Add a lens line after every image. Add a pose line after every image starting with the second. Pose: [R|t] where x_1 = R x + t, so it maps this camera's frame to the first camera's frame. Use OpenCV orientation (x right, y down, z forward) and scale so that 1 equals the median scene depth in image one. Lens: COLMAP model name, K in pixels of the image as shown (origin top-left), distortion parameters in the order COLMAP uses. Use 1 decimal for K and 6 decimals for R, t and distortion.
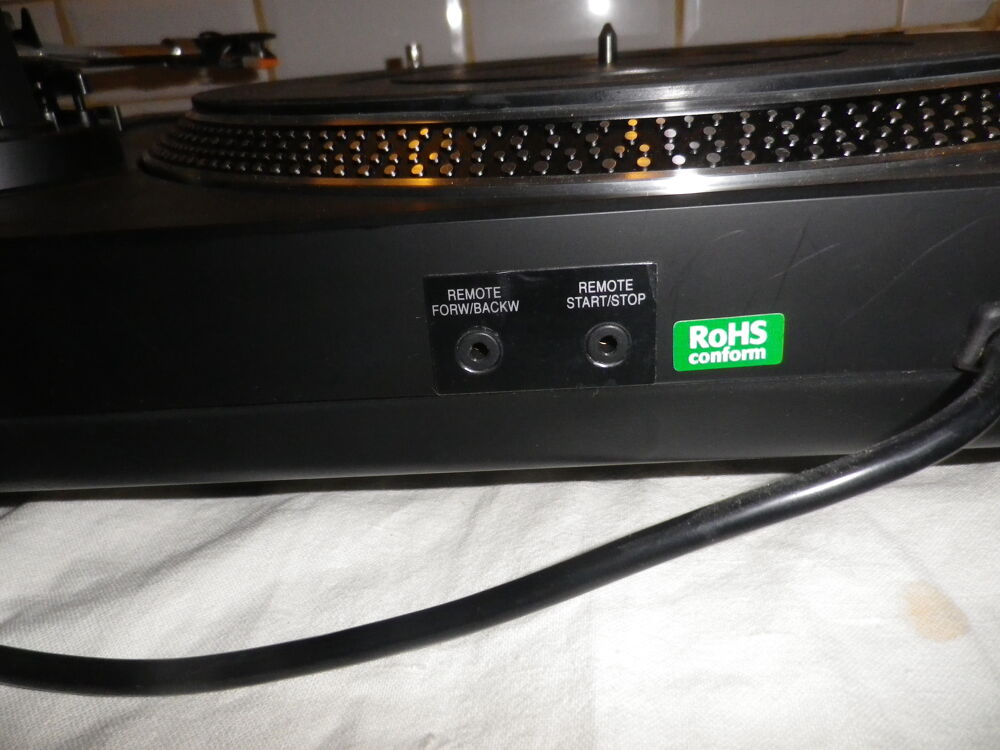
lens RADIAL K [[727.9, 0, 500.0], [0, 727.9, 375.0], [0, 0, 1]] dist [0.009176, 0.003321]
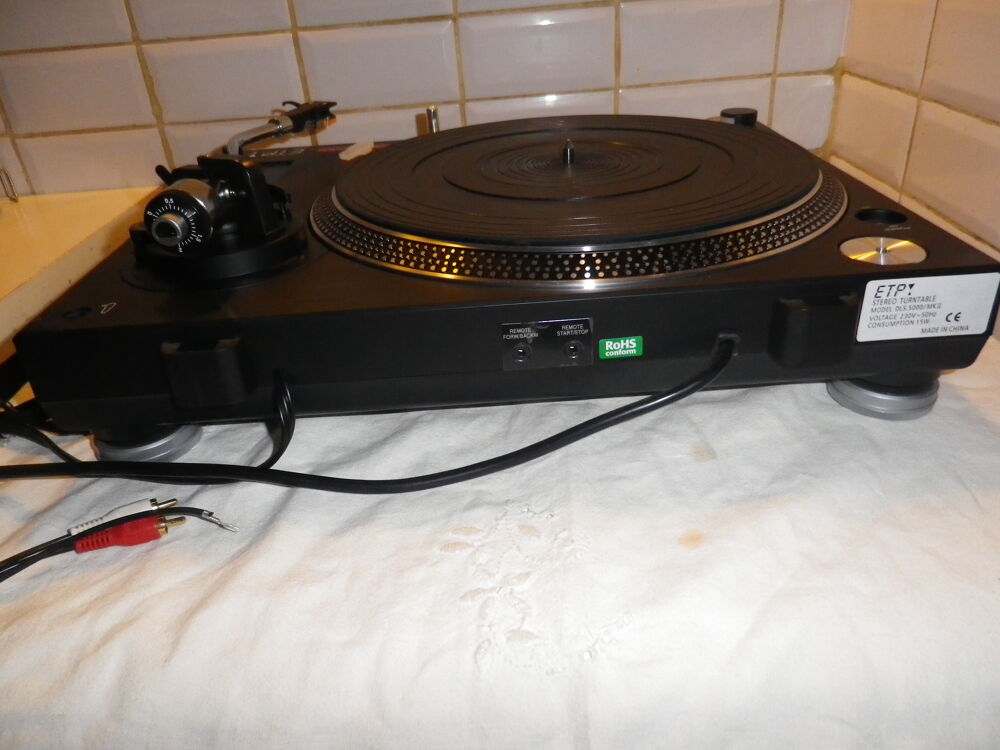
lens RADIAL K [[727.9, 0, 500.0], [0, 727.9, 375.0], [0, 0, 1]] dist [0.009176, 0.003321]
pose [[0.997785, -0.023491, 0.062232, -0.254486], [0.017372, 0.995122, 0.097106, -0.195928], [-0.064210, -0.095810, 0.993327, -1.438687]]
